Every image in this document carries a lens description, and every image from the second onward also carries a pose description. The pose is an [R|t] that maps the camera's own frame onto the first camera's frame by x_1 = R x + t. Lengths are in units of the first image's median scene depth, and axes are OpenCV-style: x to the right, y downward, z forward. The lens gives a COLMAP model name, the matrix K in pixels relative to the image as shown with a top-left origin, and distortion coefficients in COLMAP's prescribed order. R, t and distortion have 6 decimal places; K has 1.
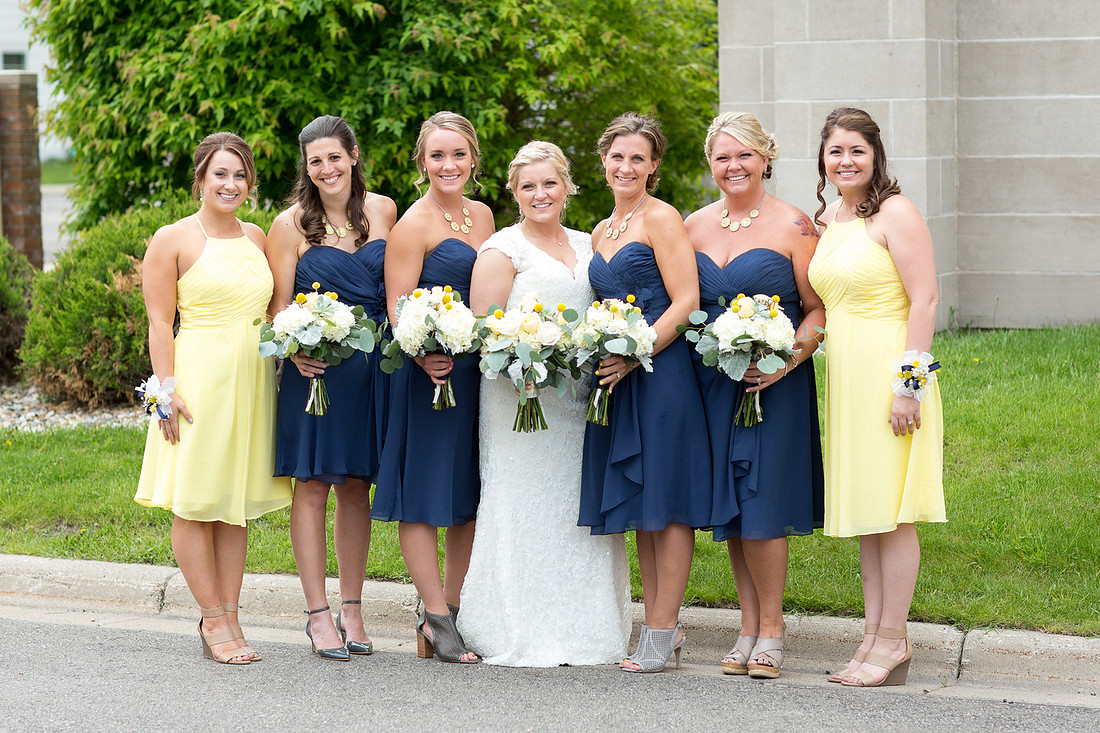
lens RADIAL K [[2722.1, 0, 550.0], [0, 2722.1, 366.5], [0, 0, 1]] dist [-0.021746, -1.351013]
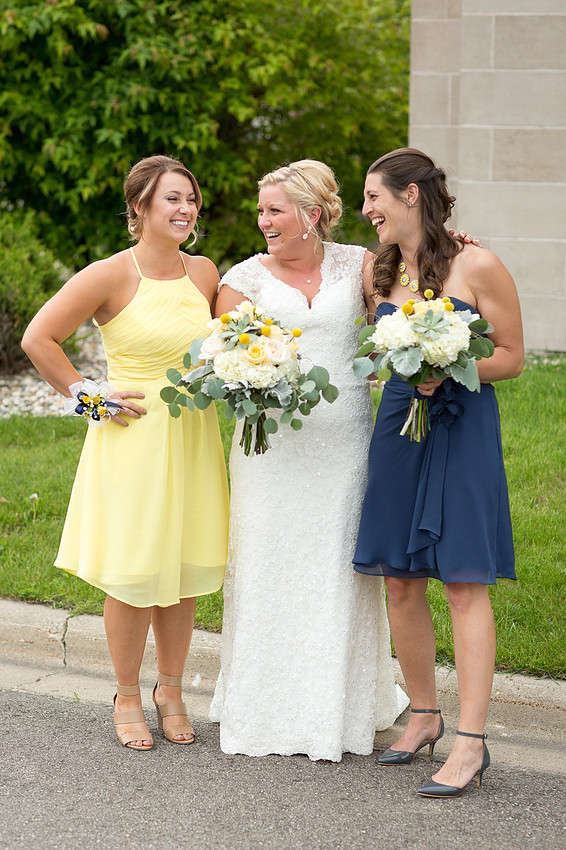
lens RADIAL K [[2103.4, 0, 266.5], [0, 2103.4, 425.2], [0, 0, 1]] dist [-0.021746, -1.351013]
pose [[0.999355, 0.031795, -0.016689, 0.021202], [-0.030933, 0.998290, 0.049592, -0.016585], [0.018238, -0.049043, 0.998630, 0.151963]]
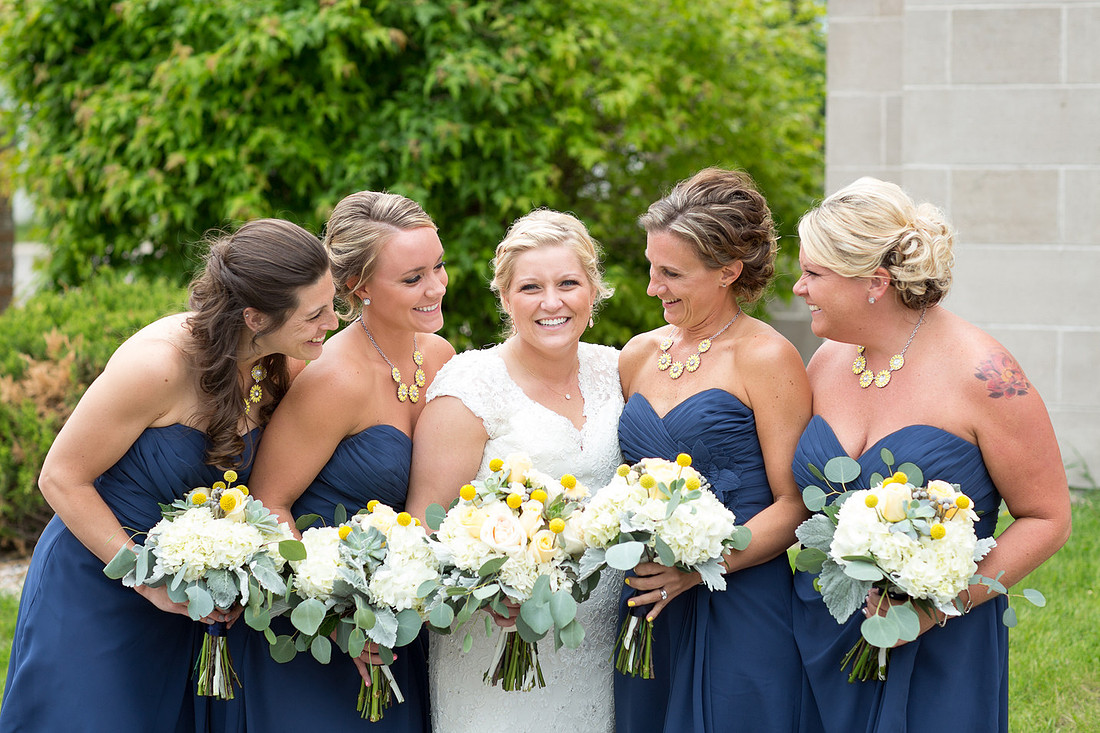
lens RADIAL K [[2609.3, 0, 550.0], [0, 2609.3, 366.5], [0, 0, 1]] dist [-0.067713, 0.073703]
pose [[0.999062, 0.023822, -0.036163, 0.011419], [-0.024655, 0.999437, -0.022758, -0.020574], [0.035601, 0.023628, 0.999087, 0.243375]]
